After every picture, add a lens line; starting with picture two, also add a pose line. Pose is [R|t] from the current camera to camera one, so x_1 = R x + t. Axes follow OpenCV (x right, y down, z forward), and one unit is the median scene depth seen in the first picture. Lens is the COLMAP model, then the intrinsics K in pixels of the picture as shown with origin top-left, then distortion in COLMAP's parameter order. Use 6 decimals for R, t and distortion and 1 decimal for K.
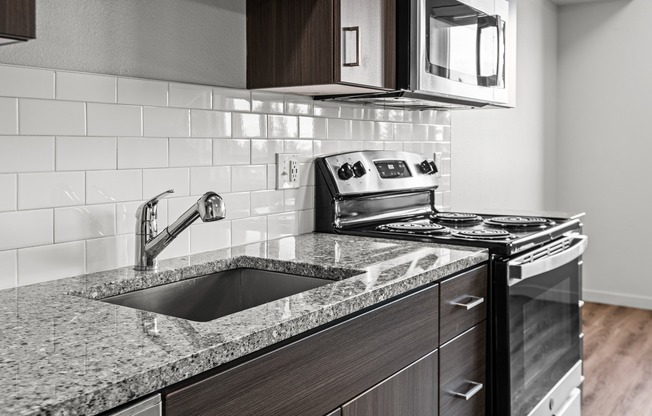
lens RADIAL K [[644.1, 0, 327.9], [0, 644.1, 149.9], [0, 0, 1]] dist [0.004097, 0.002941]
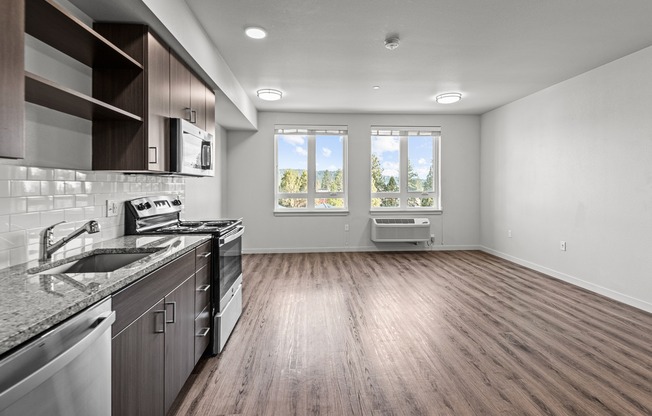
lens RADIAL K [[312.2, 0, 327.8], [0, 312.2, 187.1], [0, 0, 1]] dist [-0.001116, -0.000513]
pose [[0.777894, -0.007268, 0.628353, -0.159498], [0.008666, 0.999962, 0.000838, -0.031596], [-0.628335, 0.004793, 0.777928, -0.261037]]
